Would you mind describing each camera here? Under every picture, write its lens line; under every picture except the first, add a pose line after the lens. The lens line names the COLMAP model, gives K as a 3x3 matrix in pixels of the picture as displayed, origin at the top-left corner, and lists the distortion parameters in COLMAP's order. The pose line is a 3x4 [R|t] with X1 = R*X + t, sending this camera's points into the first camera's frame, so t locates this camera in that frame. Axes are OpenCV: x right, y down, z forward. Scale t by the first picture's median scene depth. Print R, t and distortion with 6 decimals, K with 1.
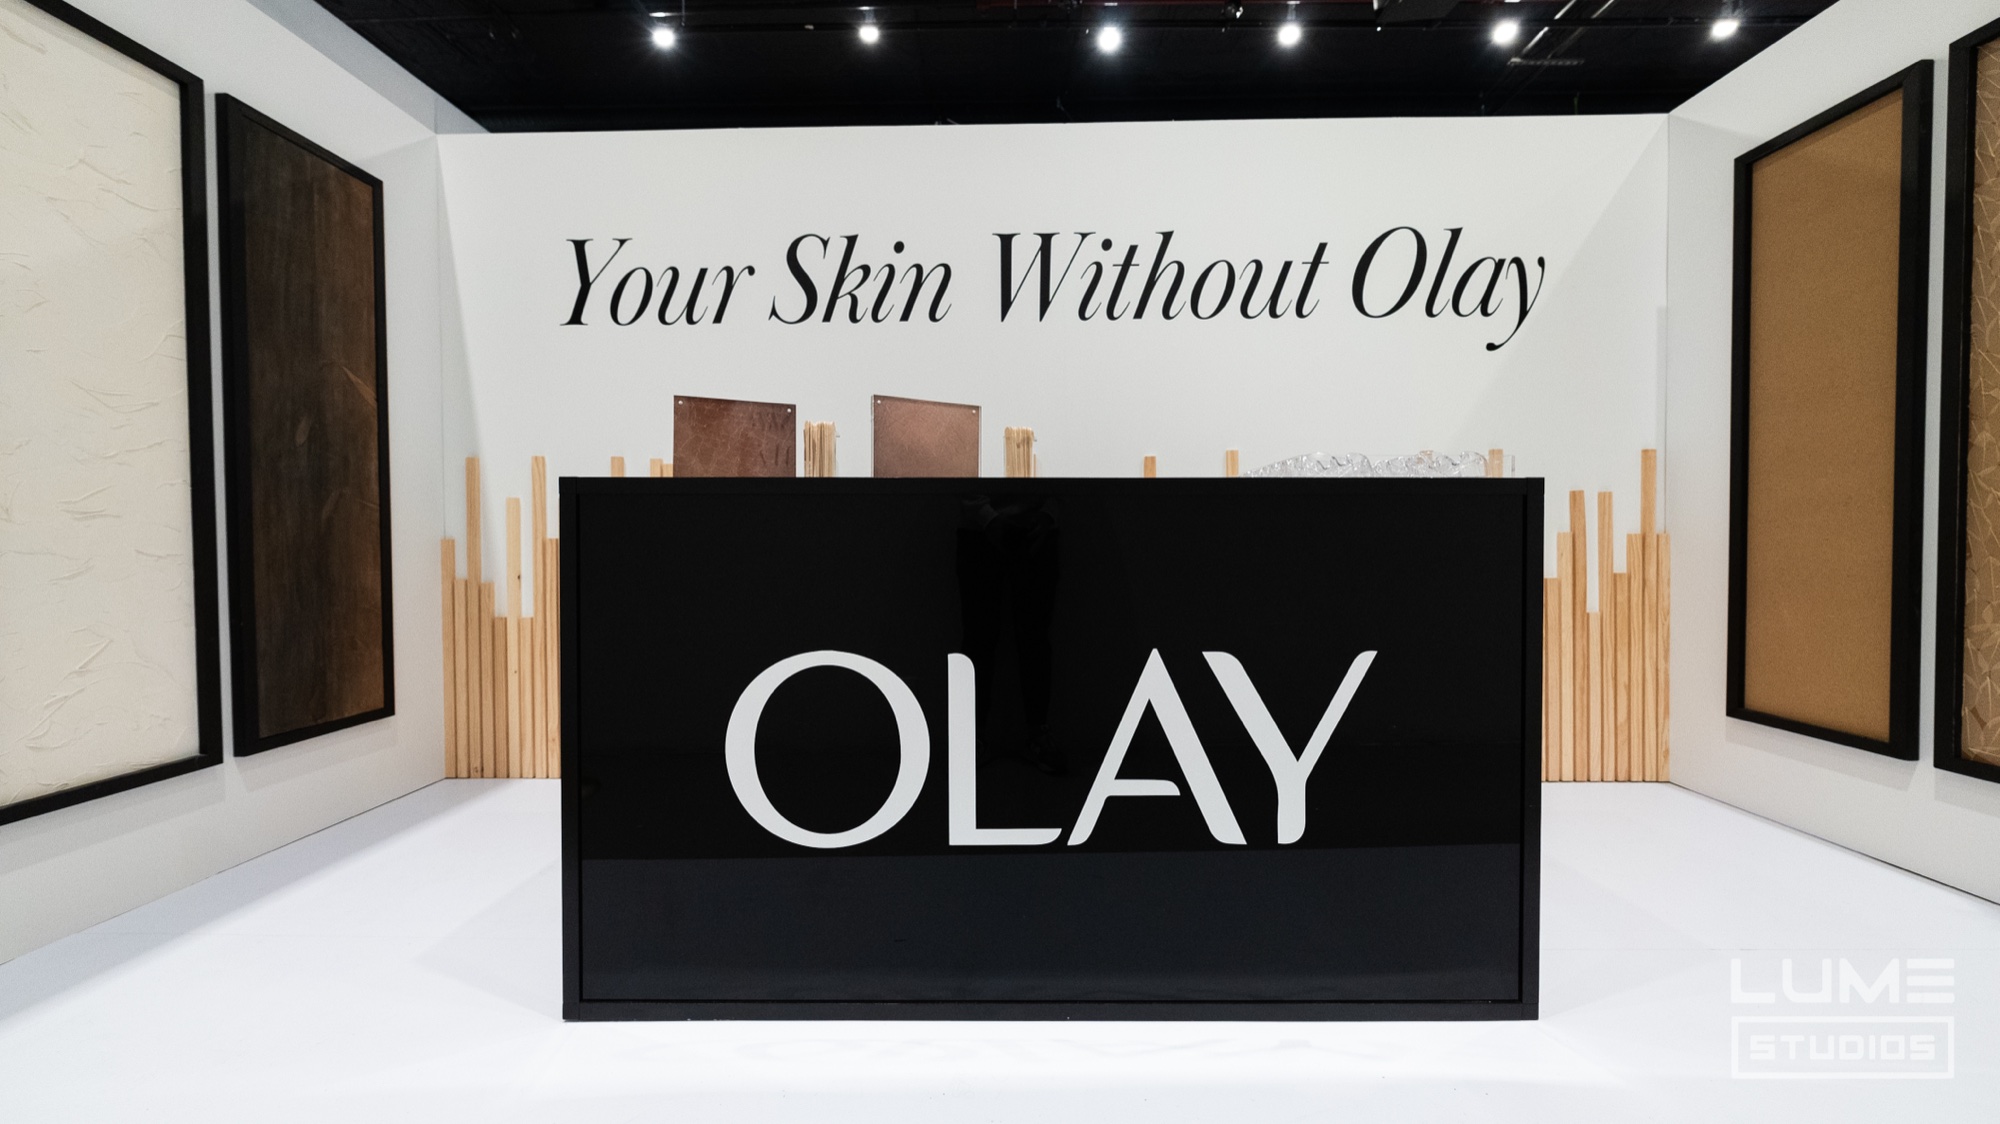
lens RADIAL K [[676.4, 0, 1003.4], [0, 676.4, 558.4], [0, 0, 1]] dist [-0.005271, 0.000663]
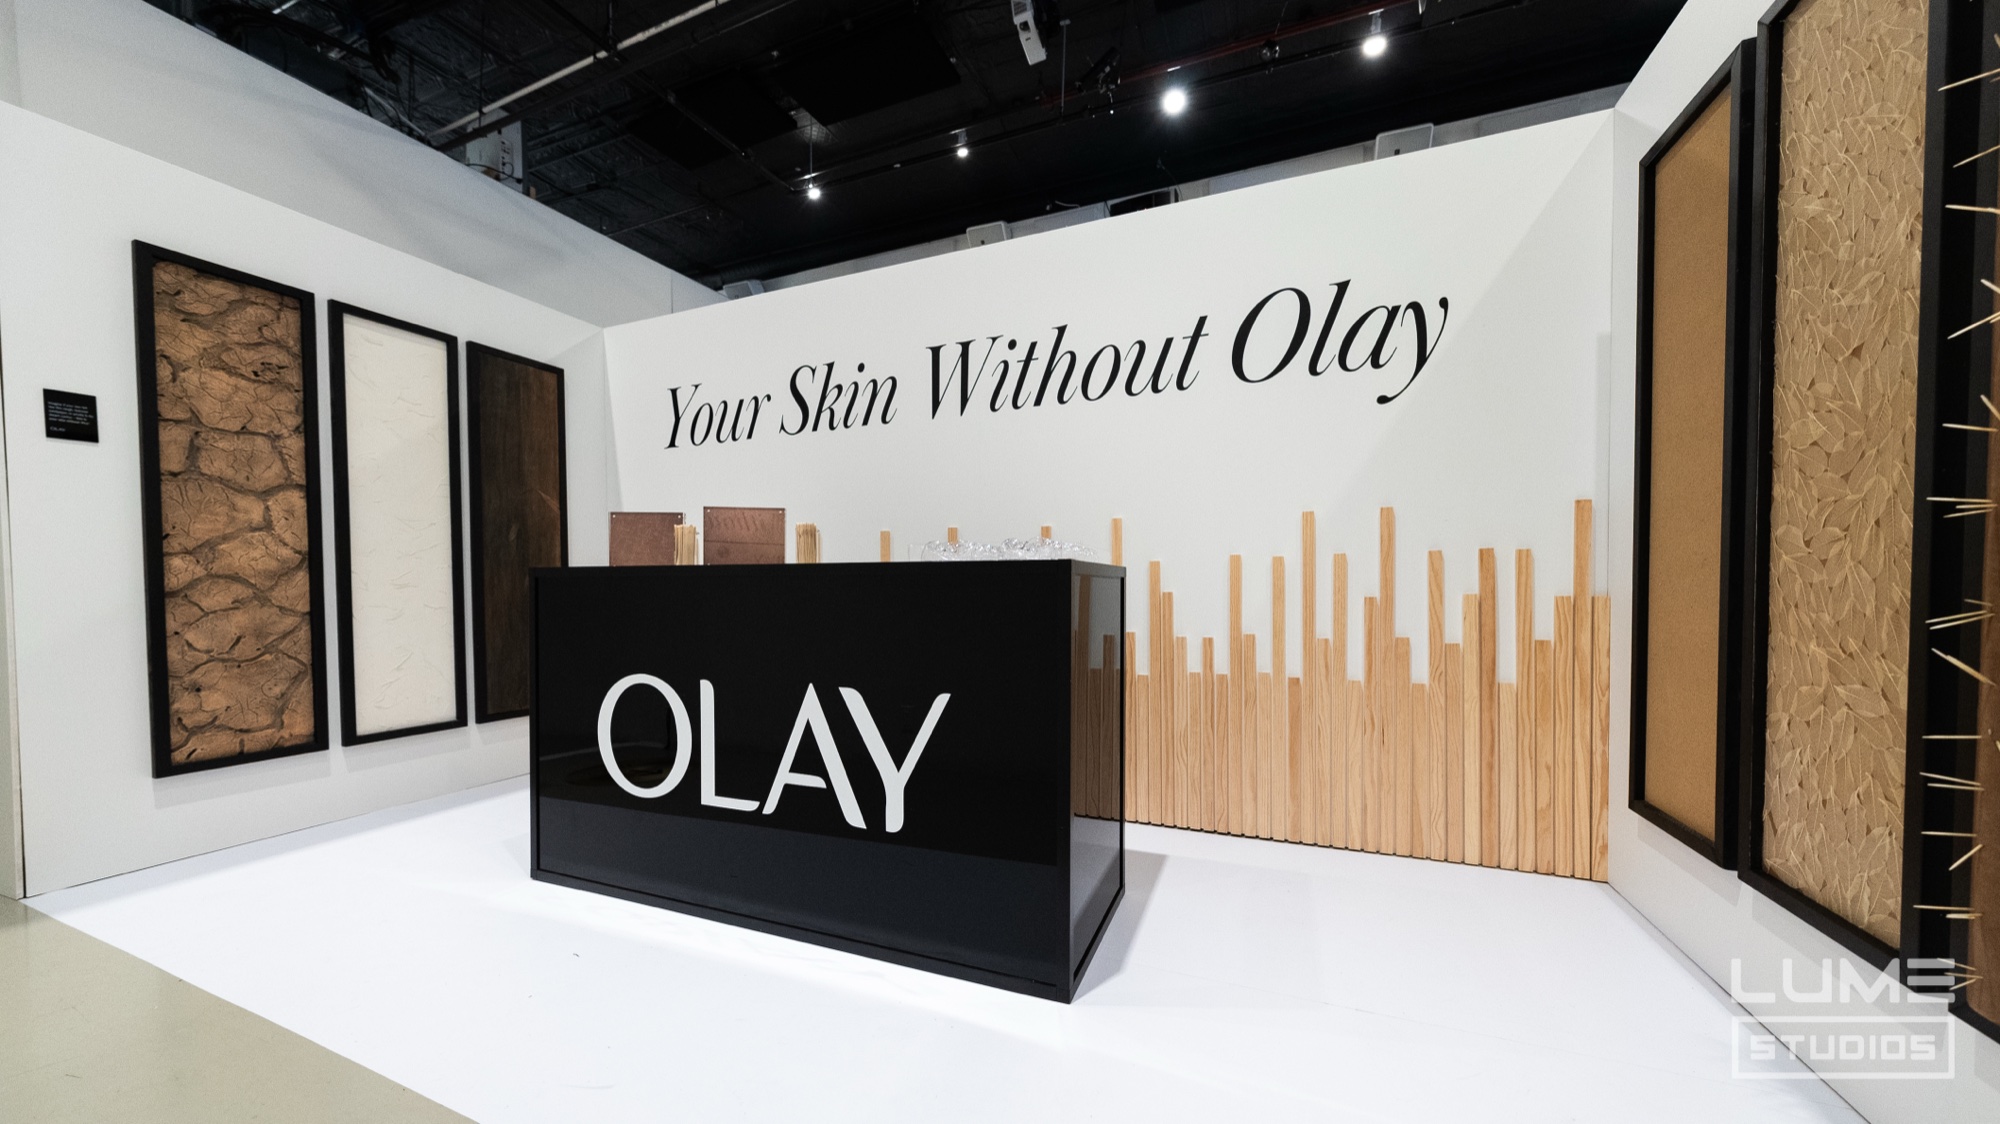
lens RADIAL K [[676.4, 0, 1010.1], [0, 676.4, 613.3], [0, 0, 1]] dist [-0.005271, 0.000663]
pose [[0.931277, 0.013493, -0.364061, 0.584983], [-0.009300, 0.999869, 0.013266, -0.018918], [0.364193, -0.008969, 0.931280, -0.087077]]
